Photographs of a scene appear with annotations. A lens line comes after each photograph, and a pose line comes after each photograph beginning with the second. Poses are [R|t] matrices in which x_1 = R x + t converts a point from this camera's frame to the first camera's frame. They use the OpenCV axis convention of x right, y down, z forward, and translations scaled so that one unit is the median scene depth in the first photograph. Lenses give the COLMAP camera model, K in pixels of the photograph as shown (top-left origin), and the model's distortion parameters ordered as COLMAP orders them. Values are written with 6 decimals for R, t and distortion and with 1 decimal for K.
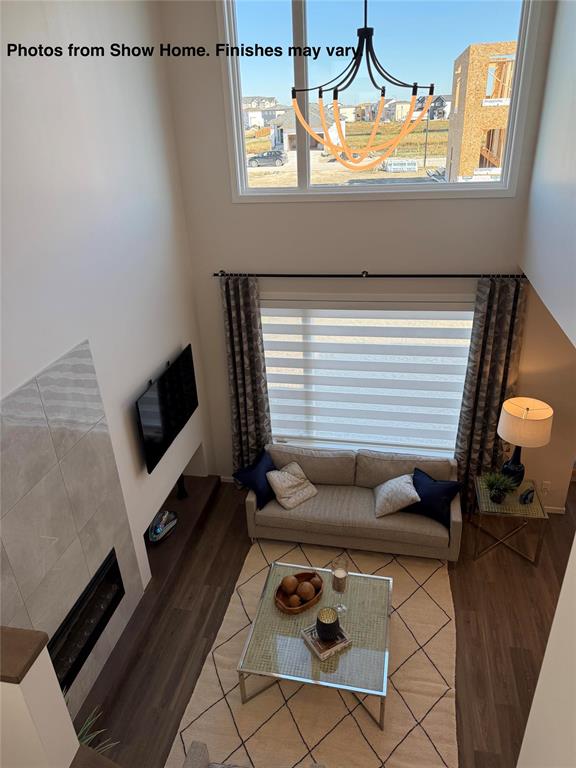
lens RADIAL K [[540.5, 0, 285.8], [0, 540.5, 381.6], [0, 0, 1]] dist [0.034442, -0.036571]
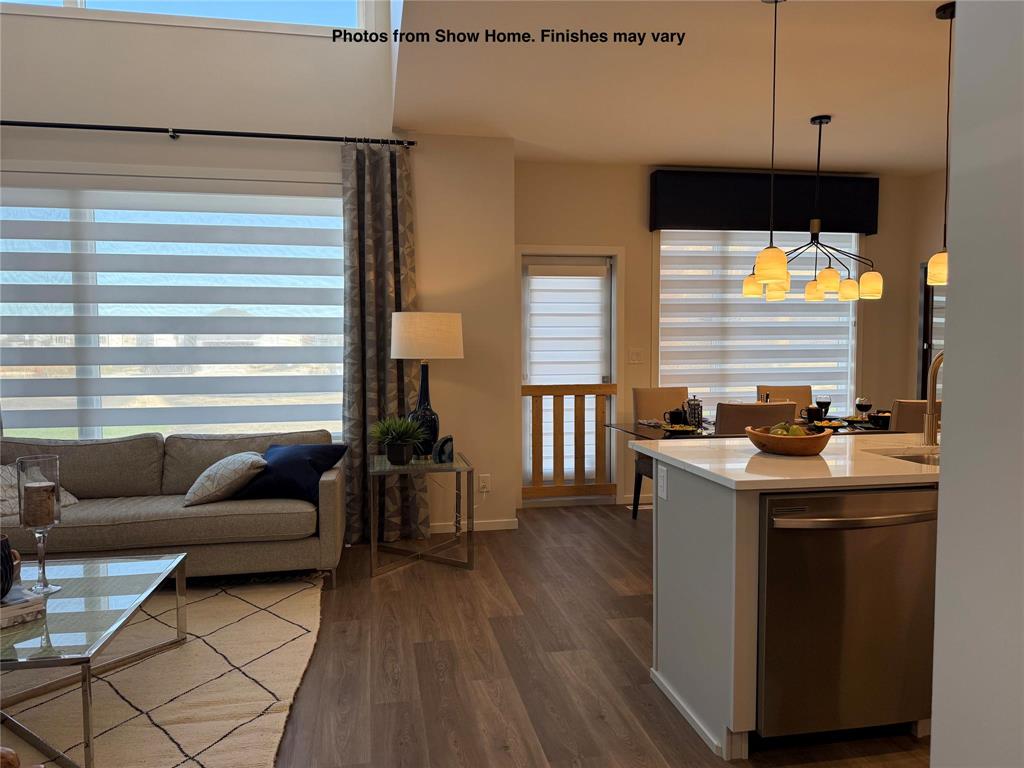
lens RADIAL K [[720.7, 0, 504.8], [0, 720.7, 377.8], [0, 0, 1]] dist [0.034442, -0.036571]
pose [[0.927223, 0.023207, 0.373791, 0.194099], [0.134254, 0.911148, -0.389597, 0.467167], [-0.349620, 0.411426, 0.841721, 0.234529]]
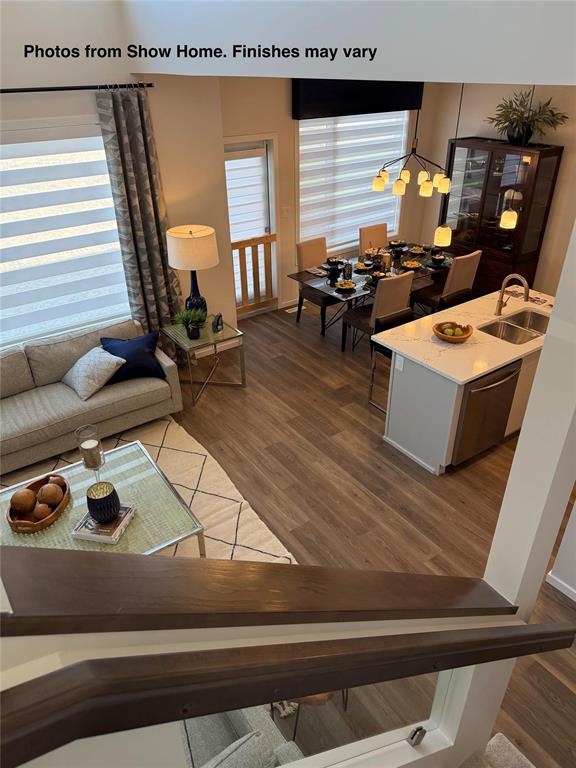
lens RADIAL K [[540.5, 0, 289.3], [0, 540.5, 382.5], [0, 0, 1]] dist [0.034442, -0.036571]
pose [[0.684400, -0.345307, 0.642153, -0.145069], [0.311450, 0.934799, 0.170732, 0.184778], [-0.659239, 0.083150, 0.747322, 0.173440]]
